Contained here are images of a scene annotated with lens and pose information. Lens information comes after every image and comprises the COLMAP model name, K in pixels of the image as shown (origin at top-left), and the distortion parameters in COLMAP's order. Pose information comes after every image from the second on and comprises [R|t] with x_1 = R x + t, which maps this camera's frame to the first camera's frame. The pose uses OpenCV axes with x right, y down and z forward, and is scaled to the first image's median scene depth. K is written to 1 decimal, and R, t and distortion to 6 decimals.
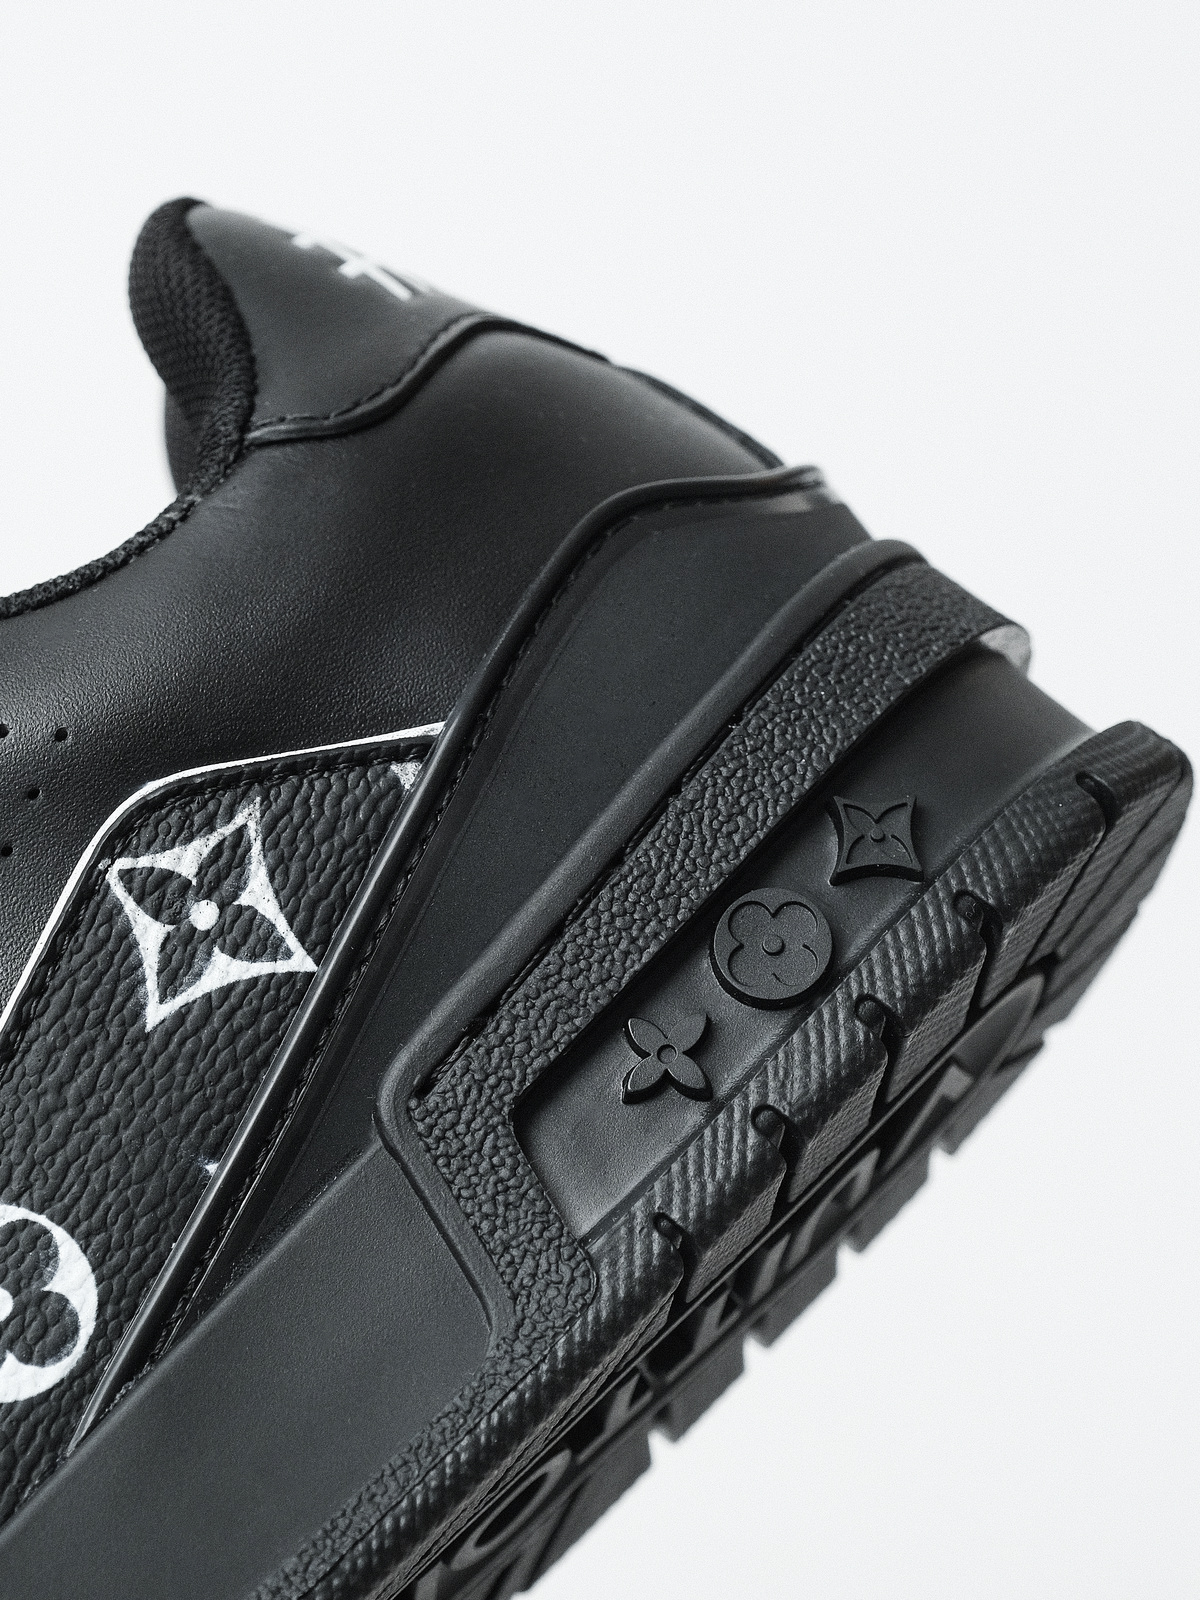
lens RADIAL K [[5384.8, 0, 600.0], [0, 5384.8, 800.0], [0, 0, 1]] dist [-0.065202, 5.941501]
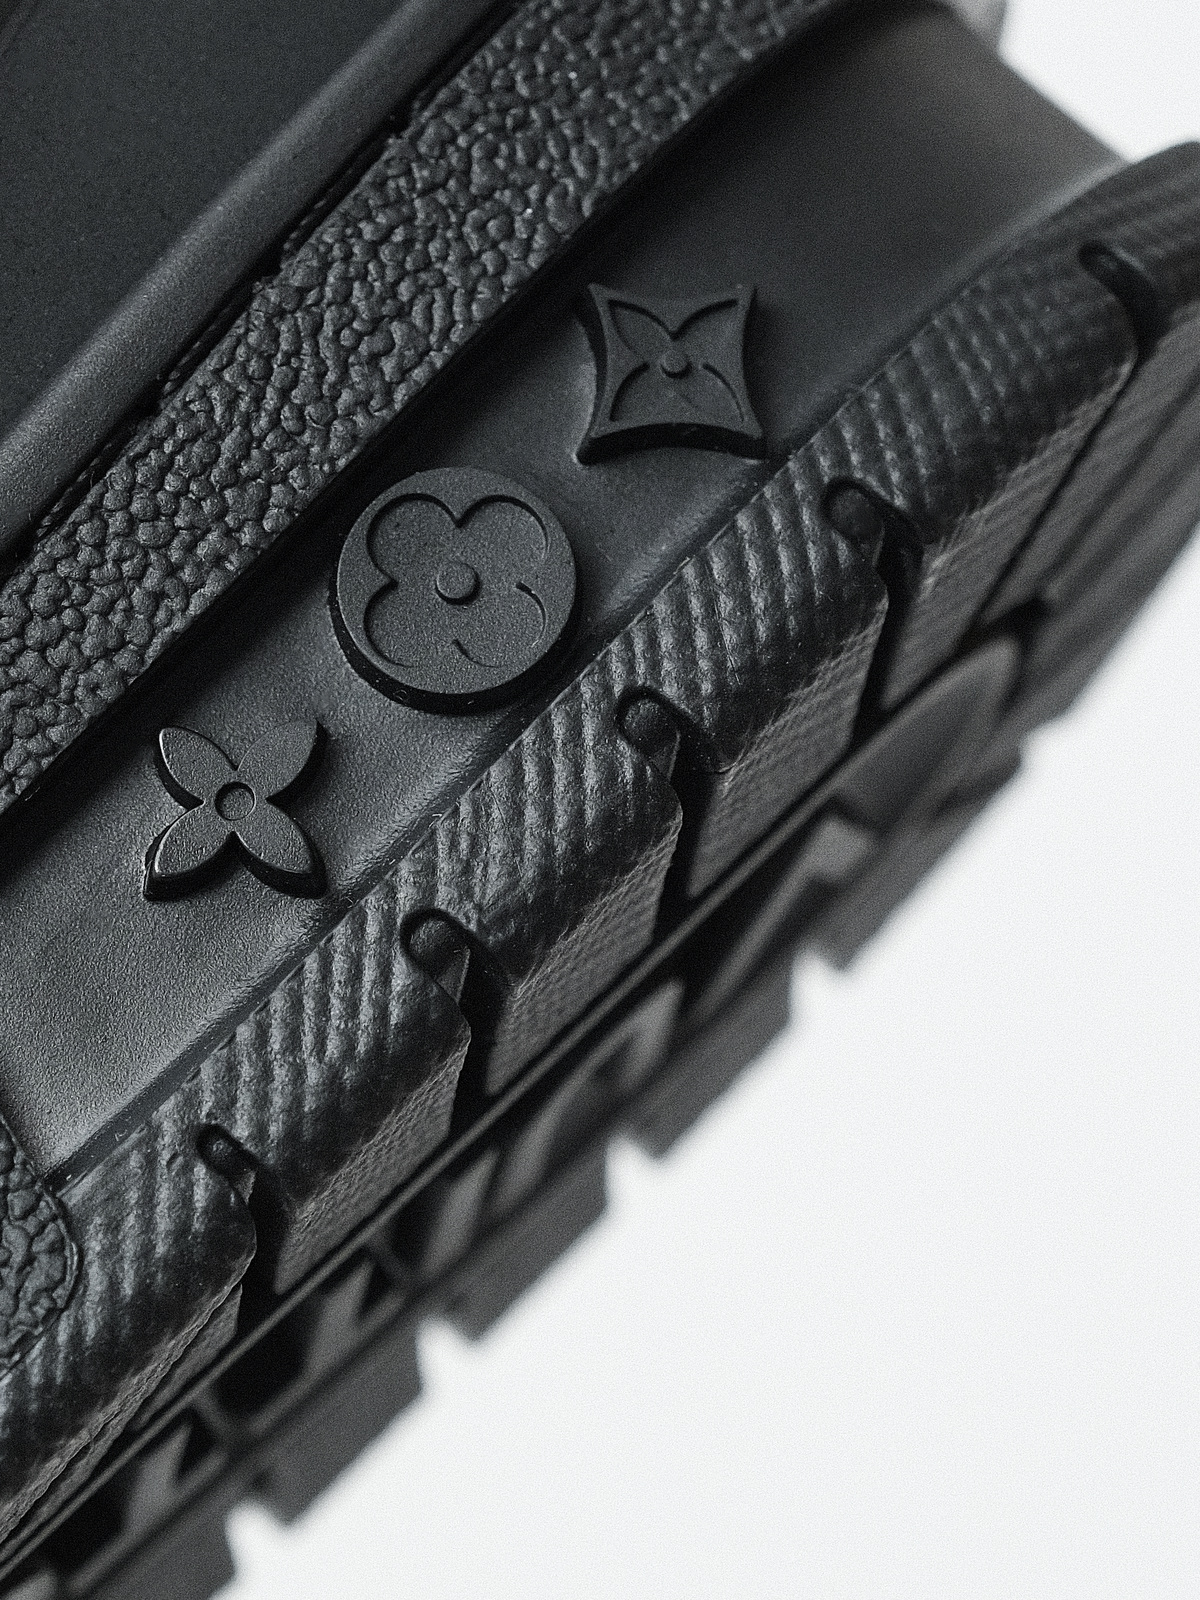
lens RADIAL K [[5384.8, 0, 600.0], [0, 5384.8, 800.0], [0, 0, 1]] dist [-0.065202, 5.941501]
pose [[0.999670, 0.015840, -0.020239, 0.055599], [-0.014012, 0.996070, 0.087453, 0.003262], [0.021545, -0.087140, 0.995963, 0.504691]]
